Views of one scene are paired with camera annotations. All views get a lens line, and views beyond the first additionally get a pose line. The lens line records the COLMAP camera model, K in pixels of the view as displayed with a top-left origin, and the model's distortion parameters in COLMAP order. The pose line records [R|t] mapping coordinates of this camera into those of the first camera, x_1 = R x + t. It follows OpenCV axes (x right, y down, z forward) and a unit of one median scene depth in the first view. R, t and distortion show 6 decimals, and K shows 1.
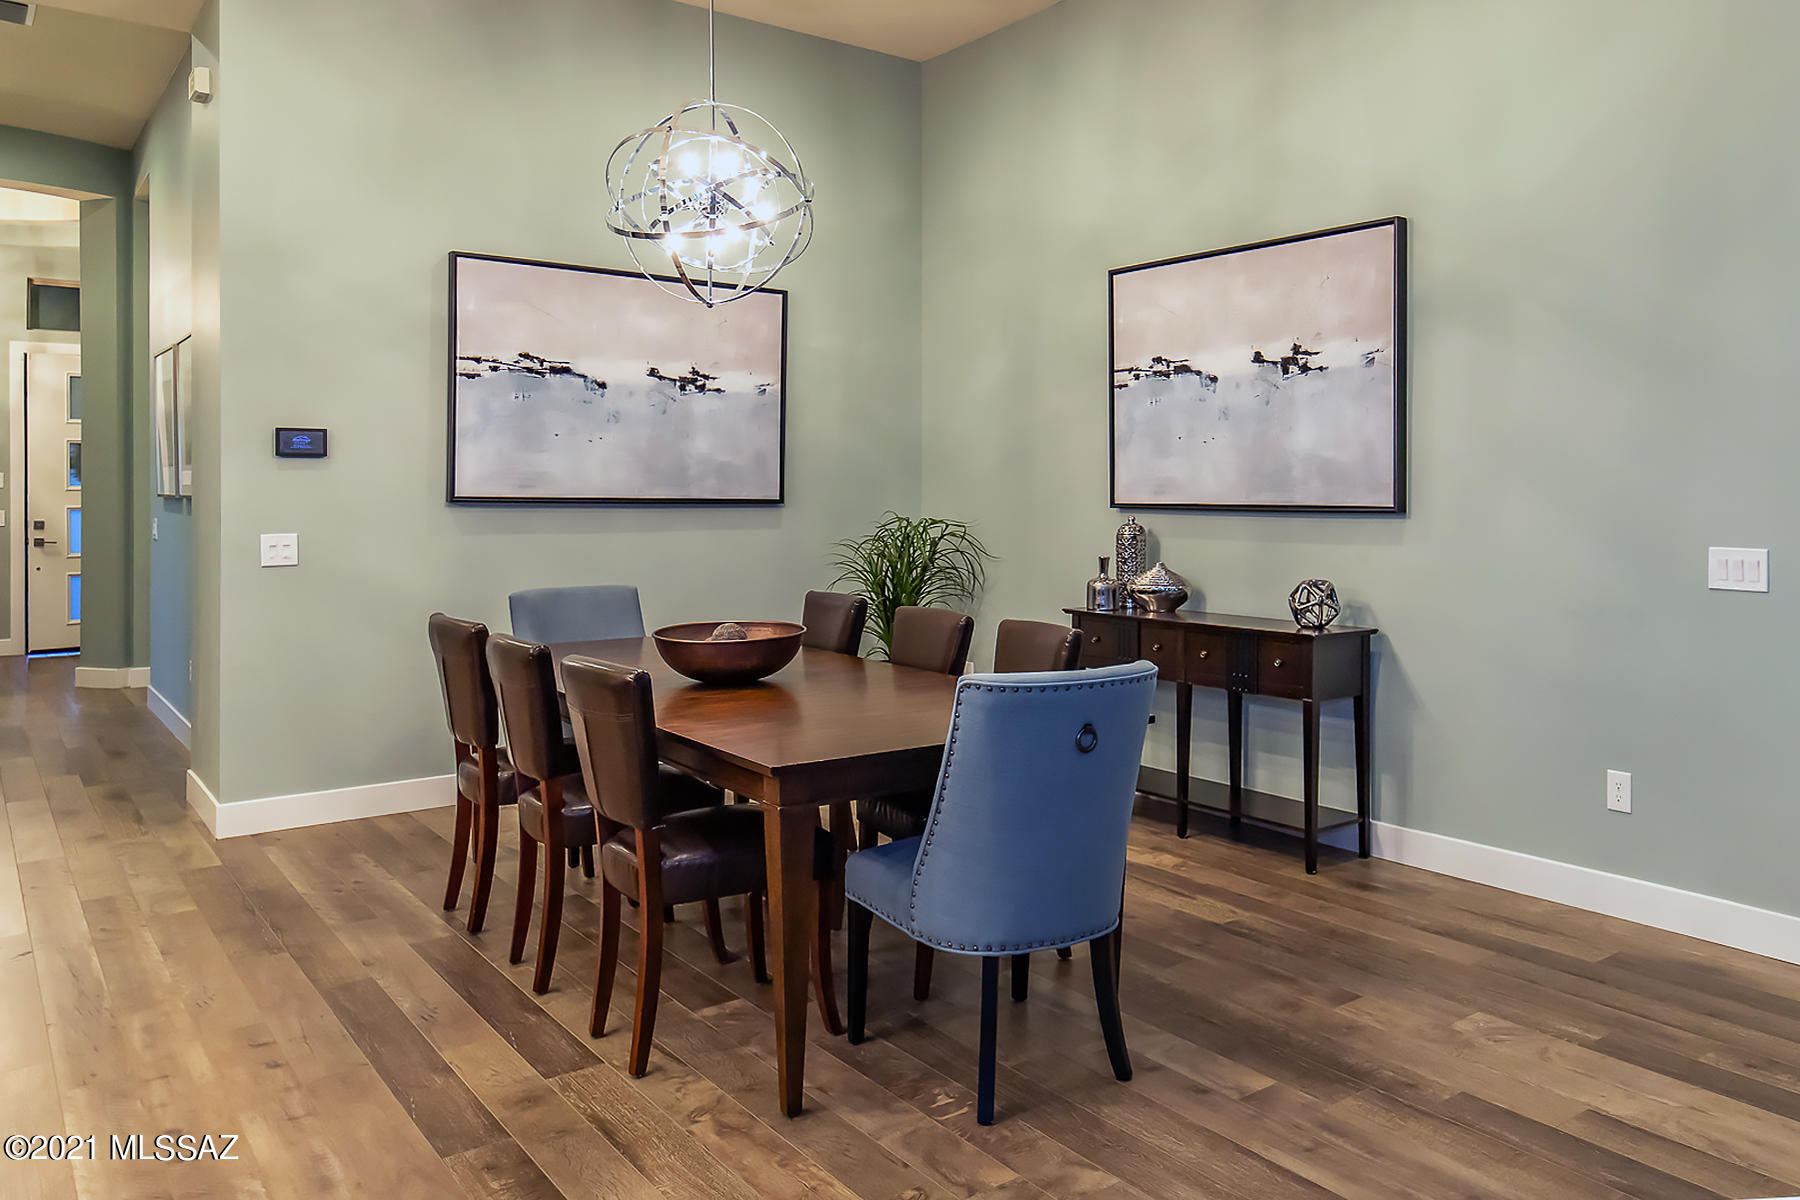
lens RADIAL K [[1326.2, 0, 1034.1], [0, 1326.2, 494.4], [0, 0, 1]] dist [0.002664, 0.006957]
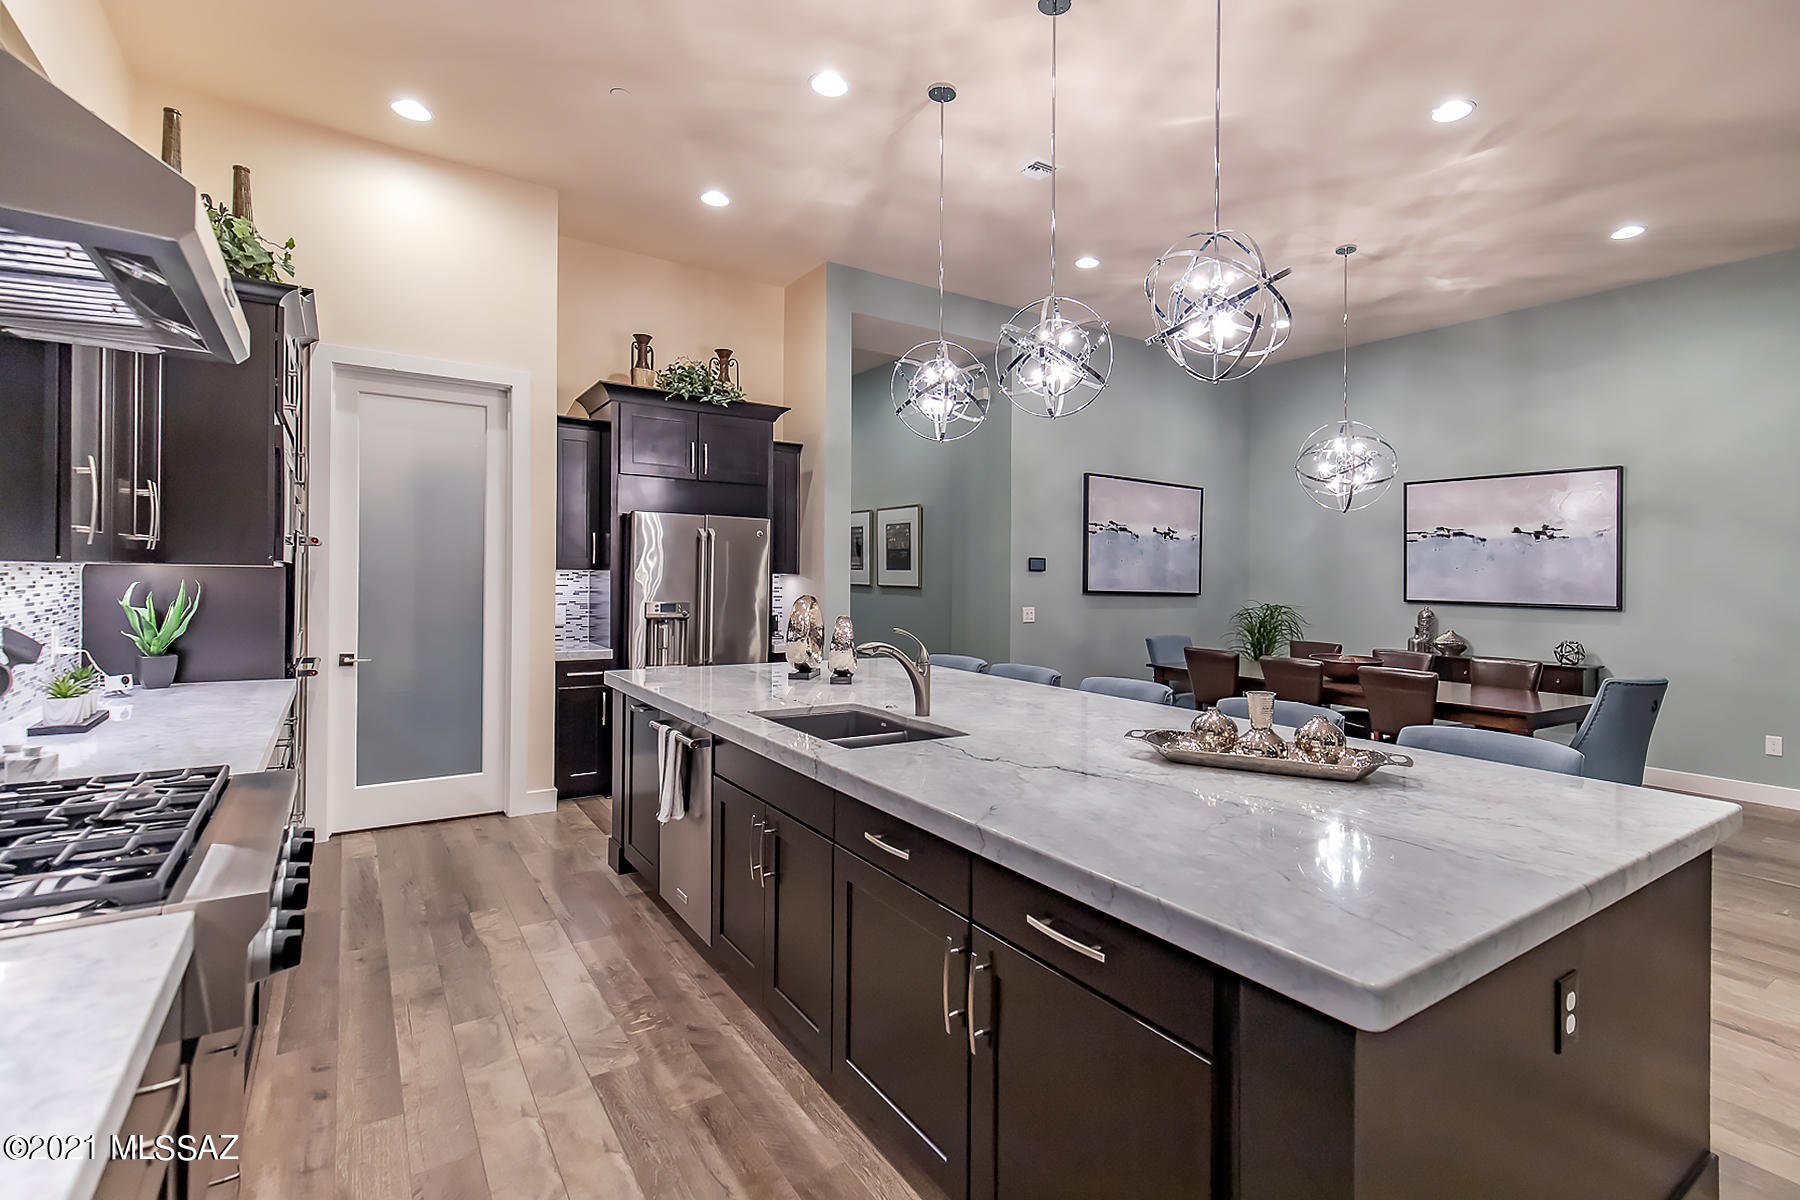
lens RADIAL K [[829.2, 0, 926.1], [0, 829.2, 578.2], [0, 0, 1]] dist [0.008734, -0.001415]
pose [[0.995913, 0.017632, -0.088574, -0.592970], [-0.017670, 0.999844, 0.000359, -0.013941], [0.088567, 0.001208, 0.996069, -0.334996]]
